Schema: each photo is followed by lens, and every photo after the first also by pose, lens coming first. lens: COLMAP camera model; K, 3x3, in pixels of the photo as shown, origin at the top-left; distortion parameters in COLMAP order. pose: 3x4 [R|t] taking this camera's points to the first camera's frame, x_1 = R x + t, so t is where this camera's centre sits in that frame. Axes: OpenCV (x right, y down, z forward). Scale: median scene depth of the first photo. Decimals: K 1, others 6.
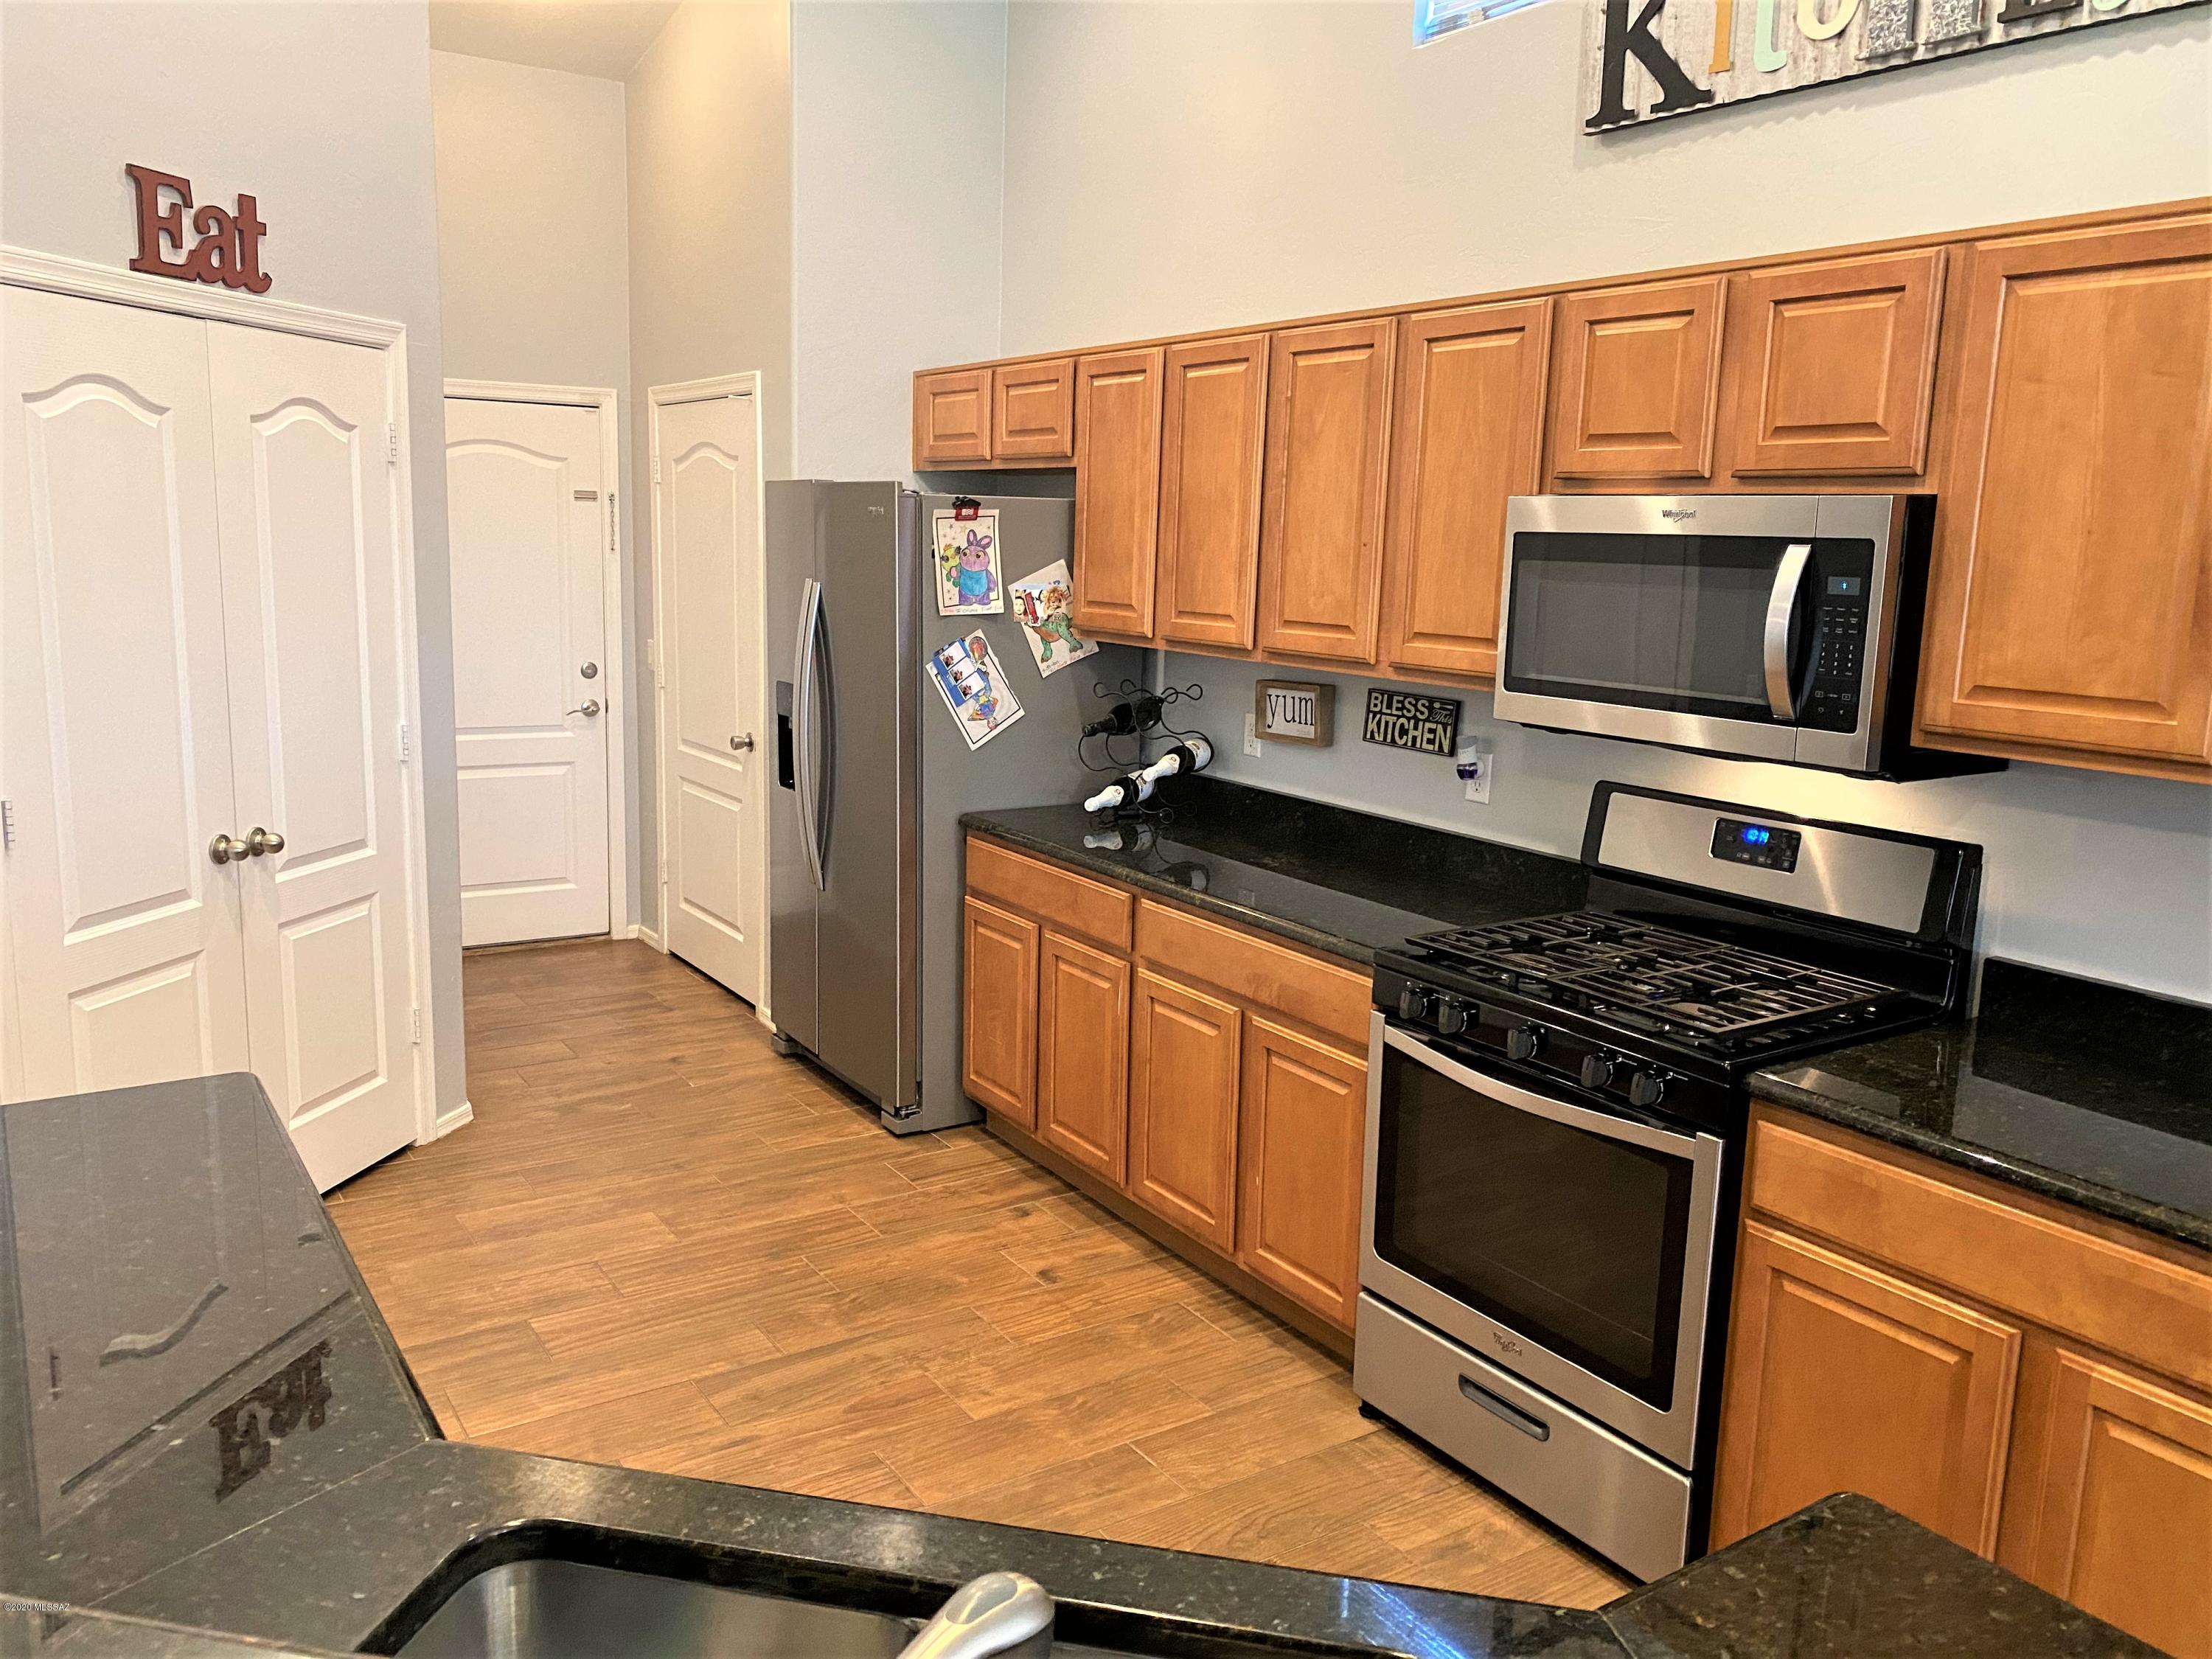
lens RADIAL K [[1690.7, 0, 1106.0], [0, 1690.7, 829.5], [0, 0, 1]] dist [0.101389, -0.148578]
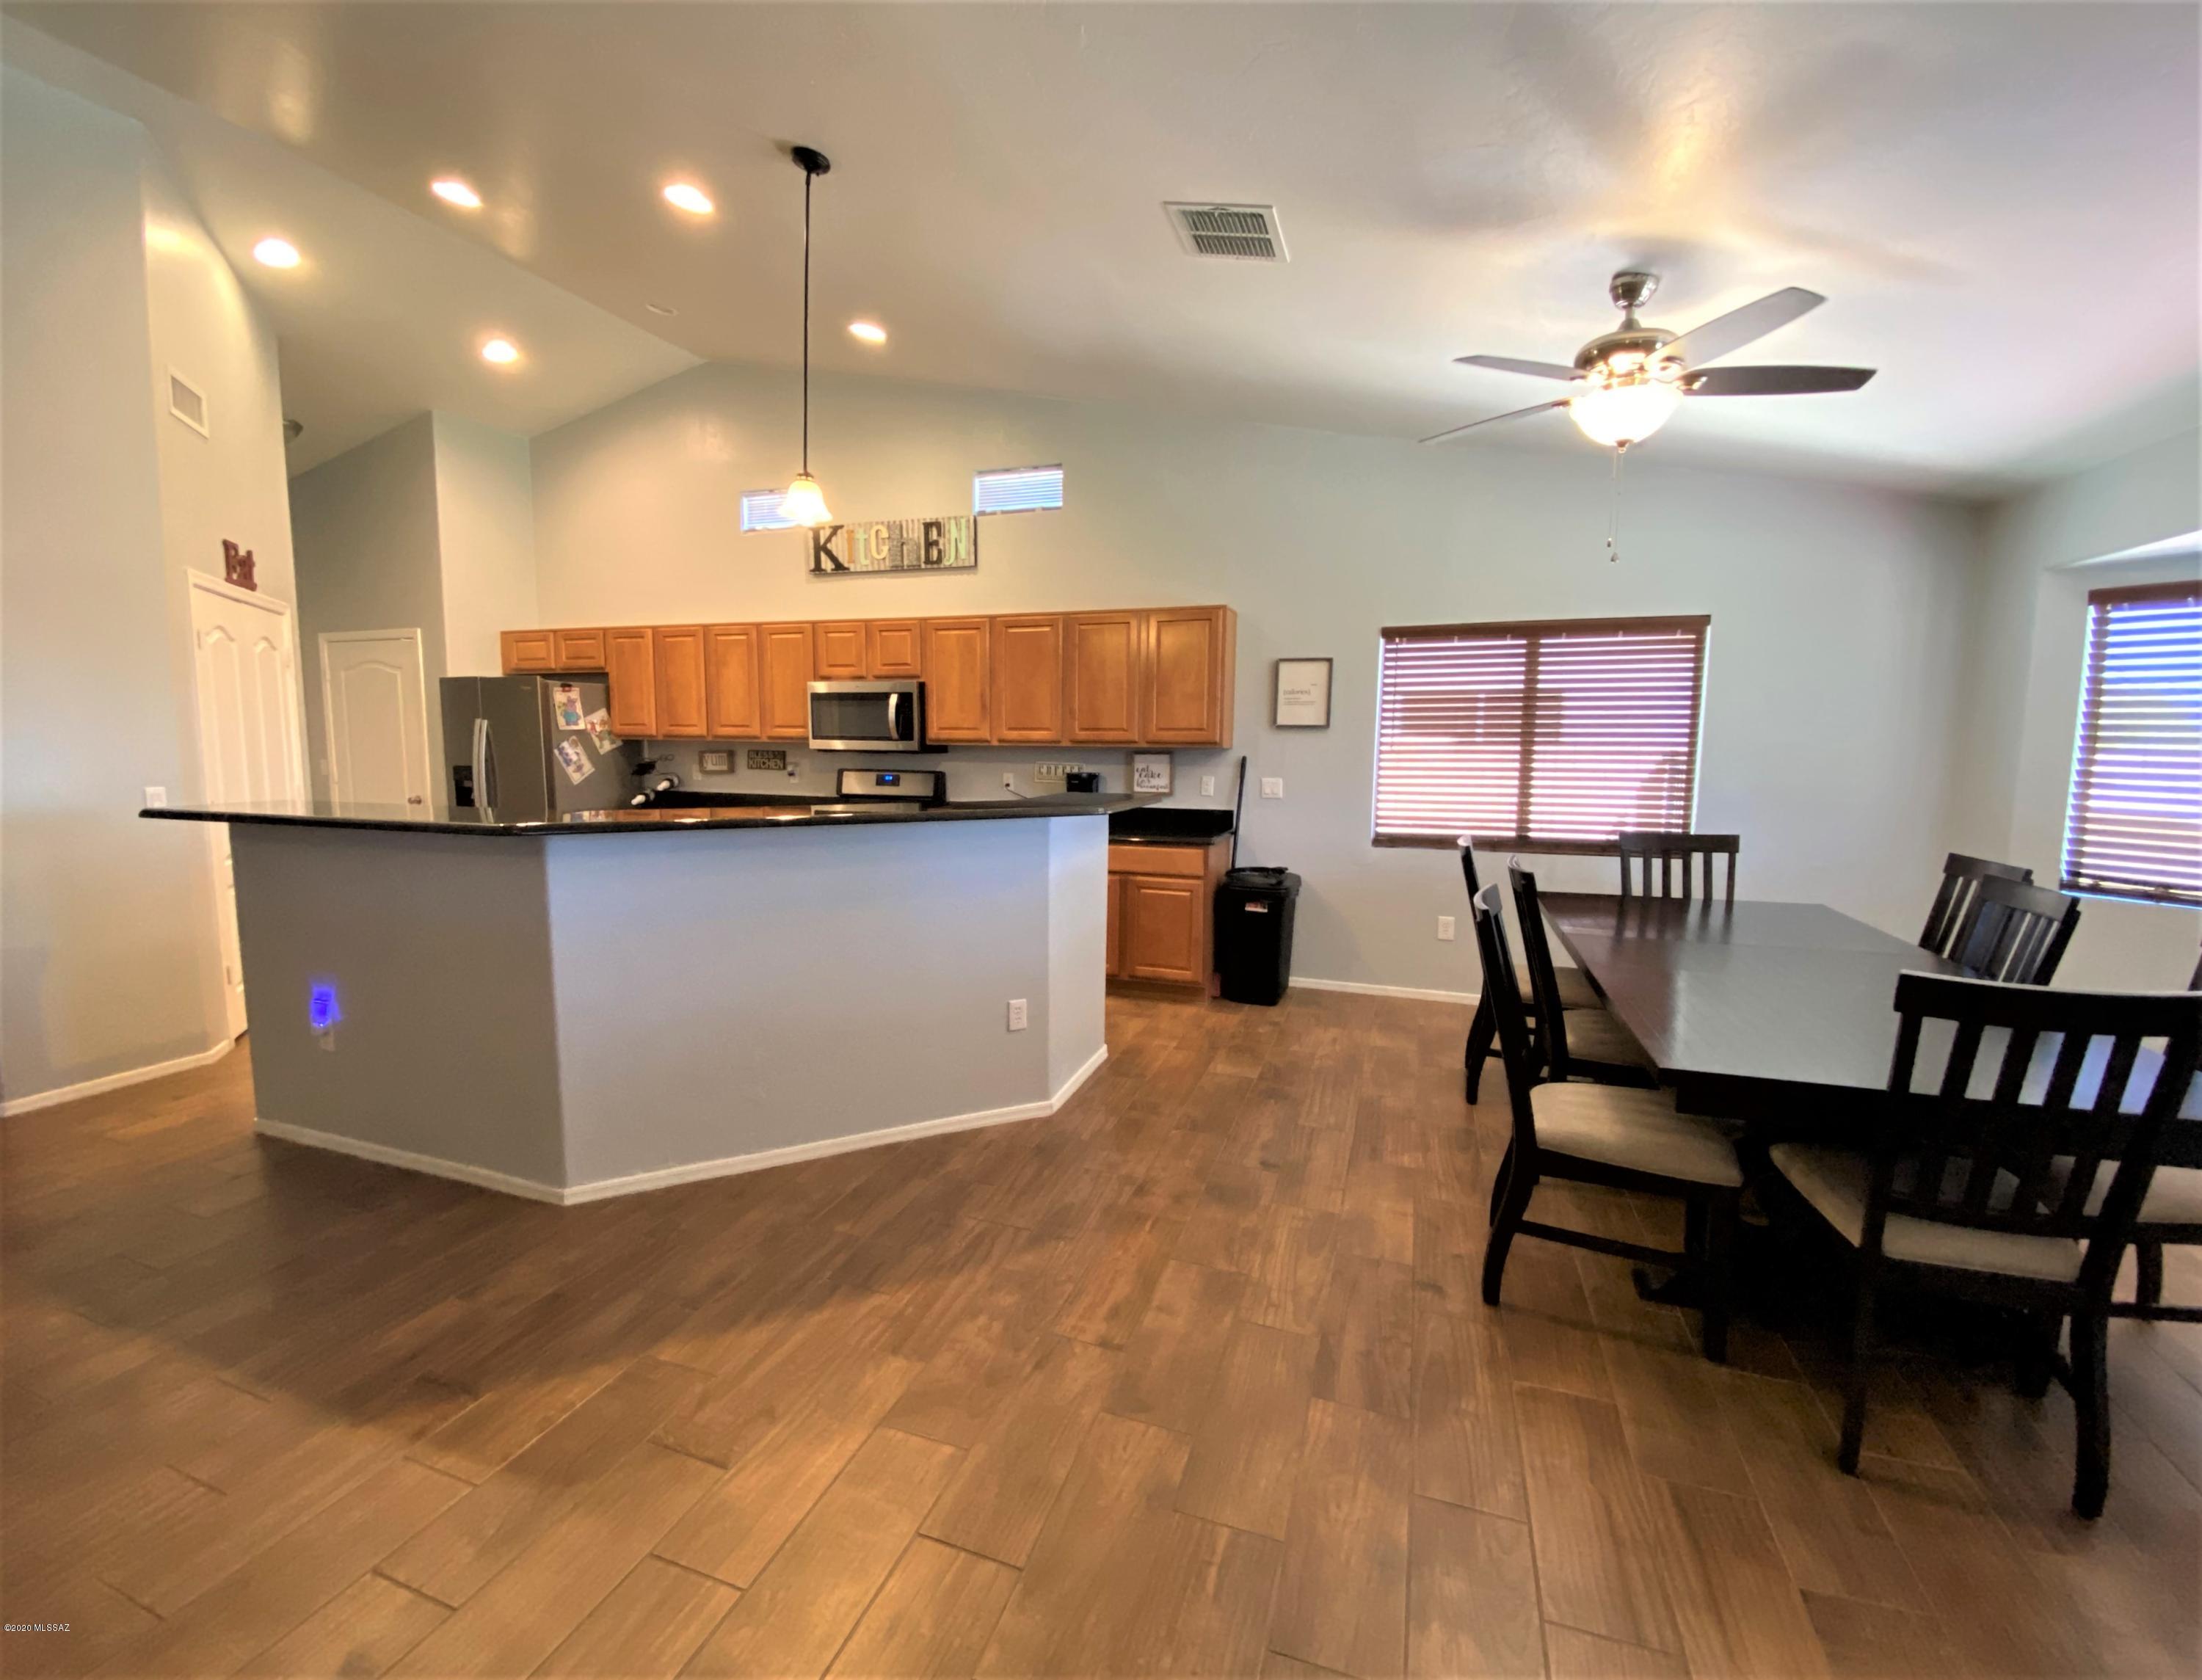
lens RADIAL K [[946.5, 0, 1071.0], [0, 946.5, 835.2], [0, 0, 1]] dist [0.067229, -0.051156]
pose [[0.804233, -0.085119, 0.588187, -0.381280], [0.118975, 0.992715, -0.019015, 0.161632], [-0.582284, 0.085272, 0.808501, -0.634351]]
